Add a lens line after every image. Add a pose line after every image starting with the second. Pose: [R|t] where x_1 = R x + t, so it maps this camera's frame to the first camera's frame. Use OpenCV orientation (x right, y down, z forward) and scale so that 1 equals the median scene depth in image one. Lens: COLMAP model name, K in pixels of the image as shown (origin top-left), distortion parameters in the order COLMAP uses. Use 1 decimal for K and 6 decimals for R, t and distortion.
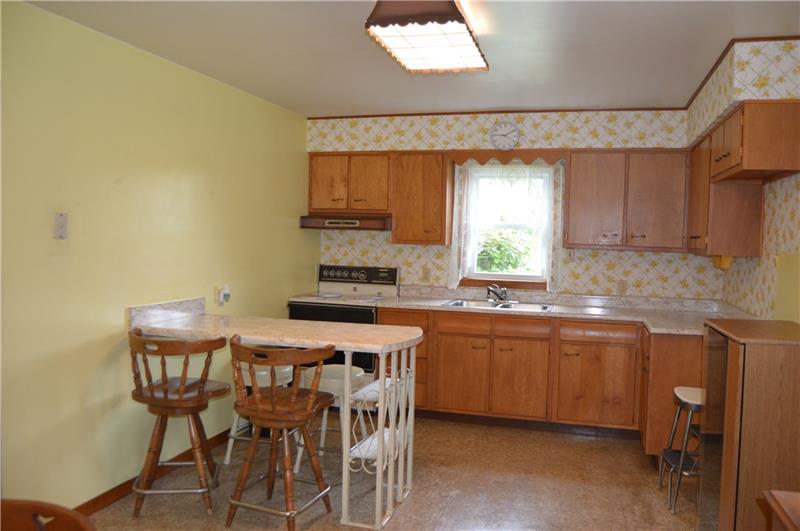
lens RADIAL K [[639.5, 0, 407.8], [0, 639.5, 262.0], [0, 0, 1]] dist [-0.091685, 0.031569]
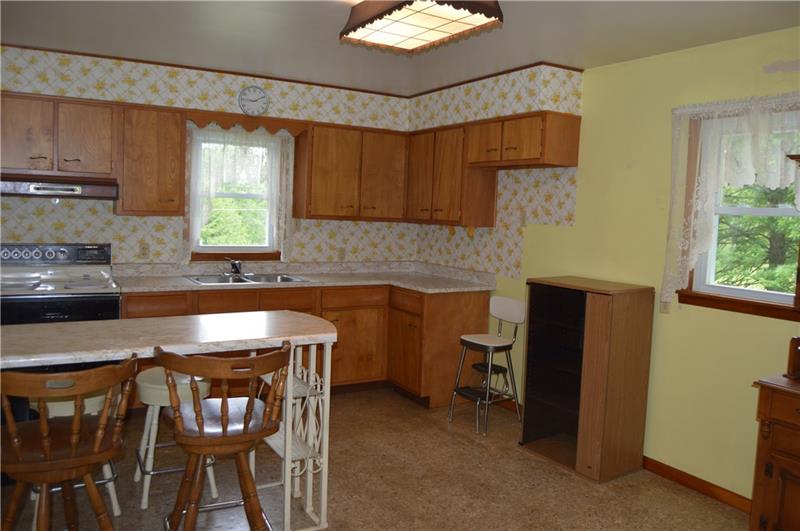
lens RADIAL K [[639.5, 0, 412.7], [0, 639.5, 260.7], [0, 0, 1]] dist [-0.091685, 0.031569]
pose [[0.670406, -0.057629, 0.739753, -0.404120], [0.009283, 0.997553, 0.069300, -0.024388], [-0.741937, -0.039592, 0.669300, 0.184856]]
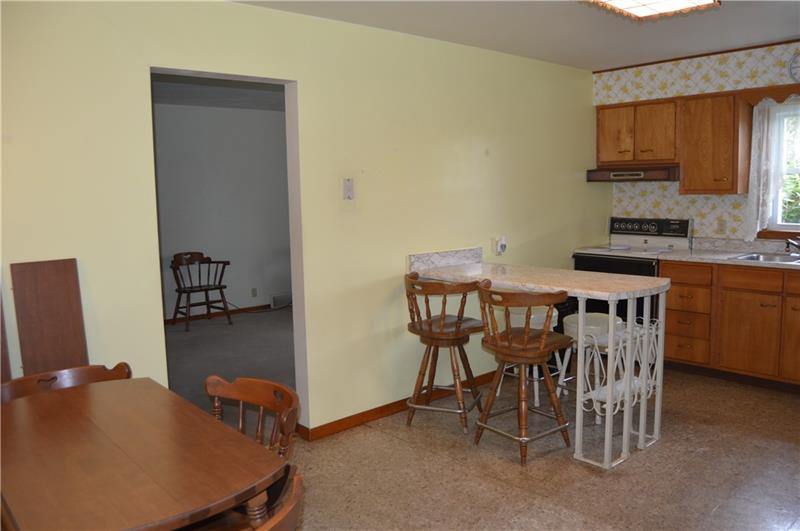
lens RADIAL K [[639.5, 0, 406.3], [0, 639.5, 264.2], [0, 0, 1]] dist [-0.091685, 0.031569]
pose [[0.846185, 0.020522, -0.532493, 0.143680], [0.017911, 0.997598, 0.066910, 0.006003], [0.532588, -0.066156, 0.843785, -0.024651]]
